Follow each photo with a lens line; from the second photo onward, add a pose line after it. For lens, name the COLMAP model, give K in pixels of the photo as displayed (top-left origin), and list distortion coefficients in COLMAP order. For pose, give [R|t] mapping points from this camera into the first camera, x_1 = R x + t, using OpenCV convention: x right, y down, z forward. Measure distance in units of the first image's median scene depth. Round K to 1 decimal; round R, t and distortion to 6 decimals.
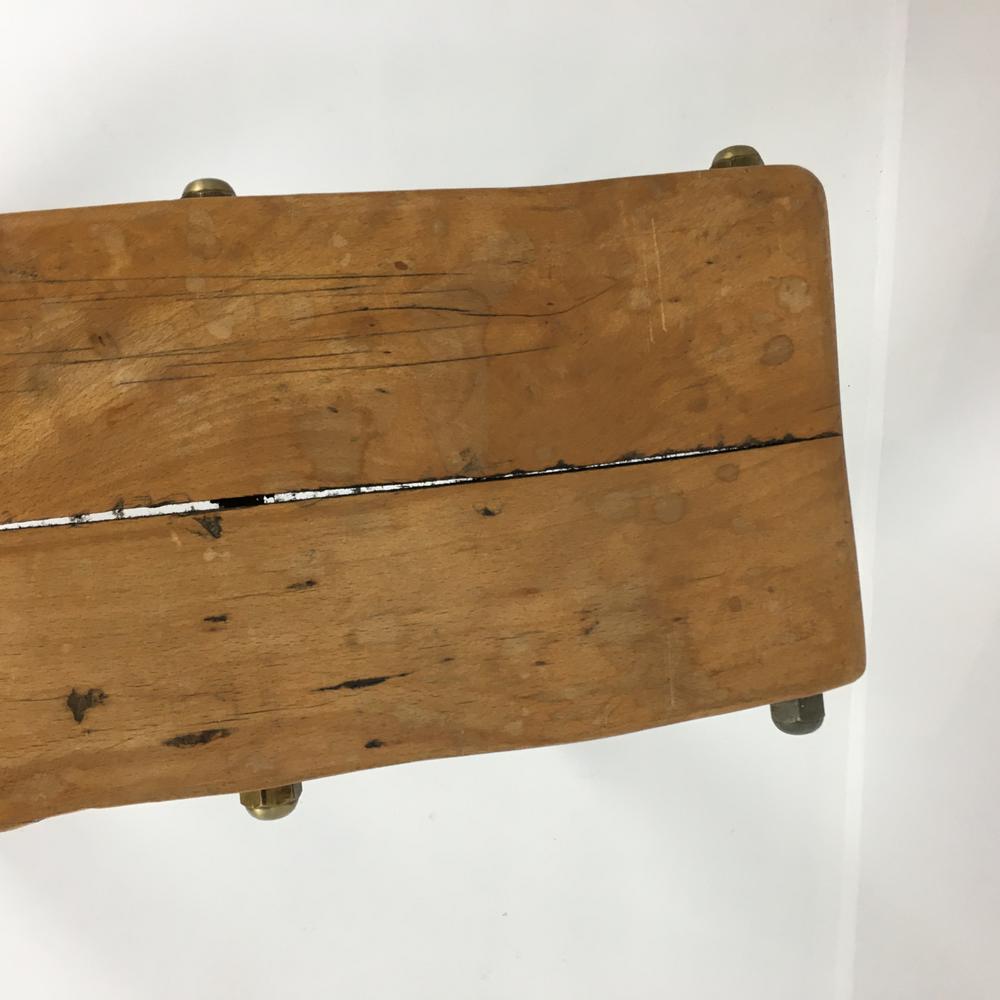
lens RADIAL K [[1158.7, 0, 500.0], [0, 1158.7, 500.0], [0, 0, 1]] dist [0.062632, -0.028166]
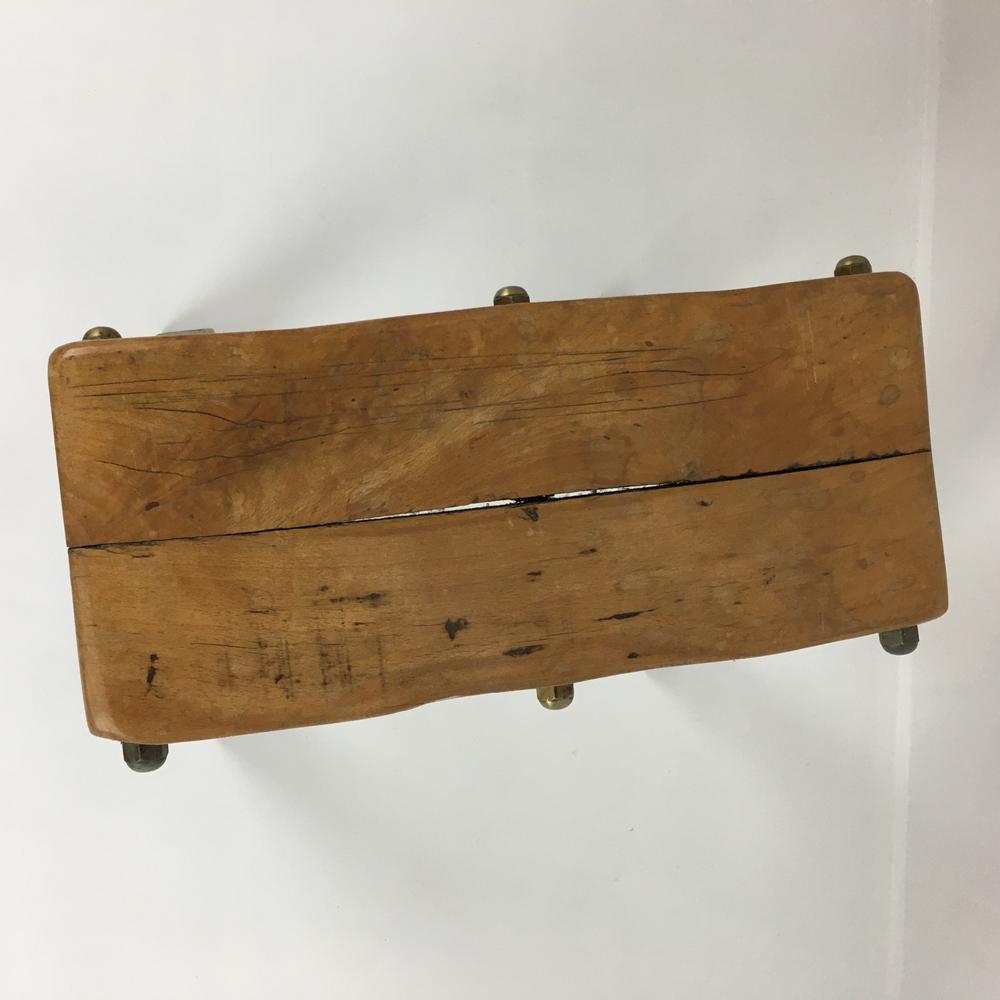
lens RADIAL K [[1158.7, 0, 500.0], [0, 1158.7, 500.0], [0, 0, 1]] dist [0.062632, -0.028166]
pose [[0.999859, -0.009644, 0.013781, -0.302239], [0.009810, 0.999880, -0.011981, 0.021665], [-0.013664, 0.012115, 0.999833, -0.527698]]
